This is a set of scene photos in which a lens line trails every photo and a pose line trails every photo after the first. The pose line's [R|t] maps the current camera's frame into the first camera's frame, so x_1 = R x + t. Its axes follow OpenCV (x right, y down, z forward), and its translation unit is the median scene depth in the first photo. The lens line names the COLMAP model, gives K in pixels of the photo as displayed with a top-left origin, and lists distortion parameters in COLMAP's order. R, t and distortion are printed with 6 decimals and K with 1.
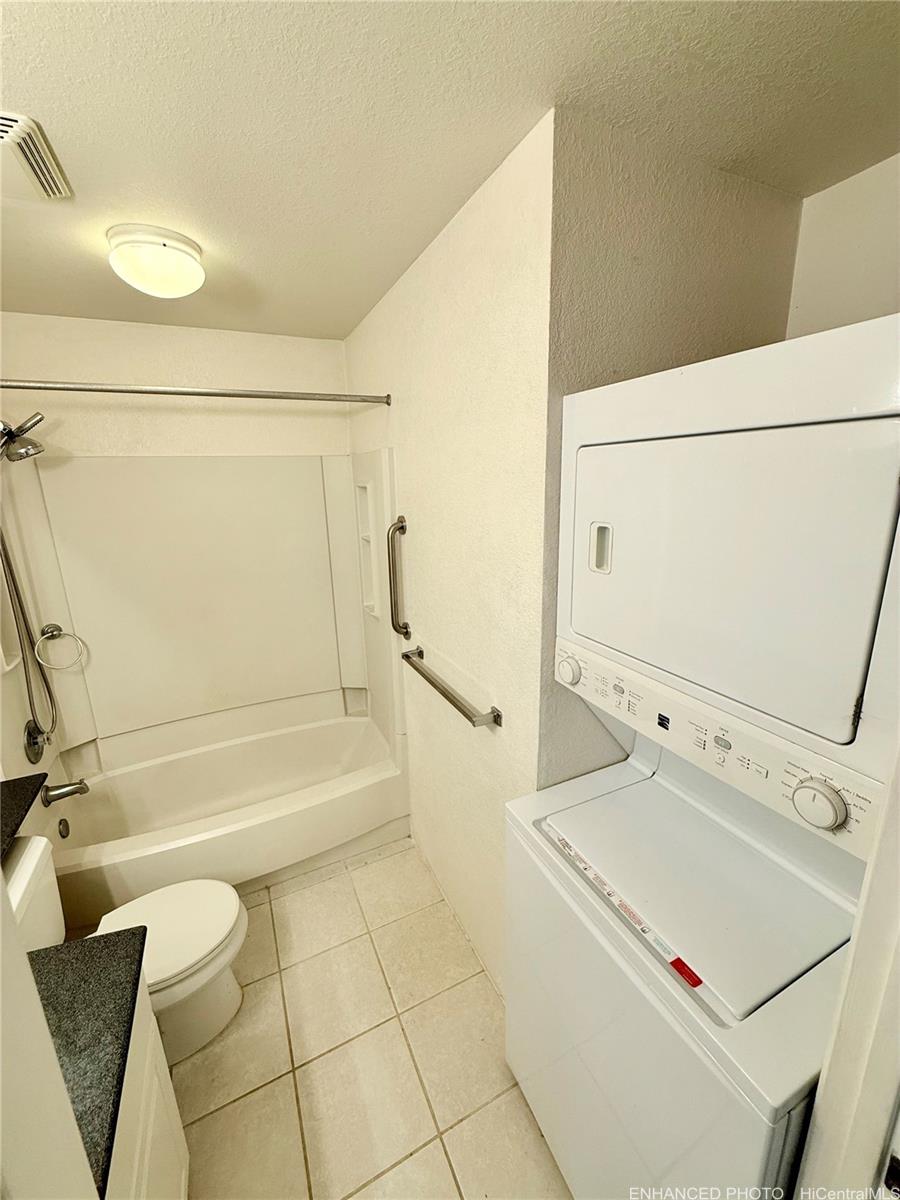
lens RADIAL K [[477.4, 0, 452.8], [0, 477.4, 596.9], [0, 0, 1]] dist [-0.003588, 0.000093]
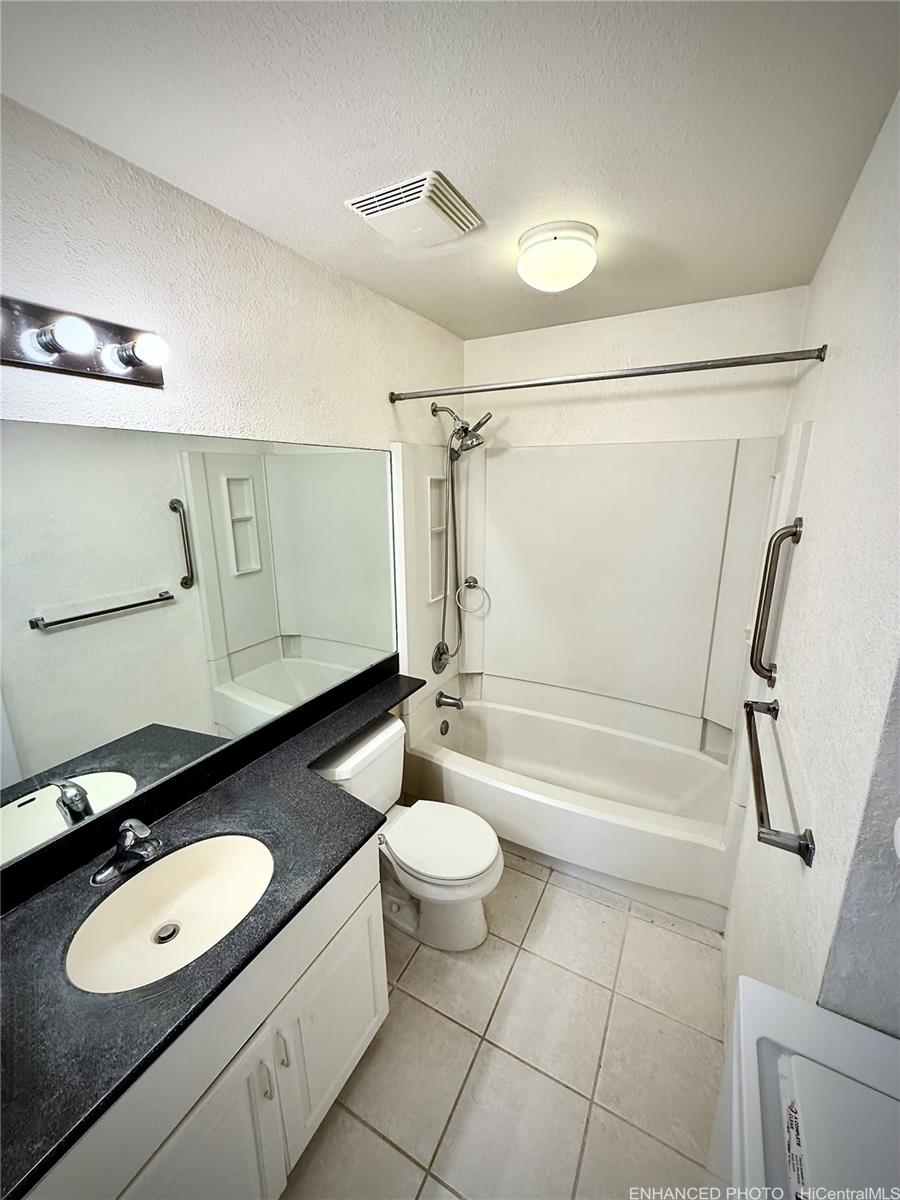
lens RADIAL K [[477.4, 0, 450.8], [0, 477.4, 596.7], [0, 0, 1]] dist [-0.003588, 0.000093]
pose [[0.583245, 0.215995, -0.783052, 0.164957], [-0.207299, 0.971658, 0.113616, -0.027059], [0.785399, 0.096060, 0.611490, 0.162649]]
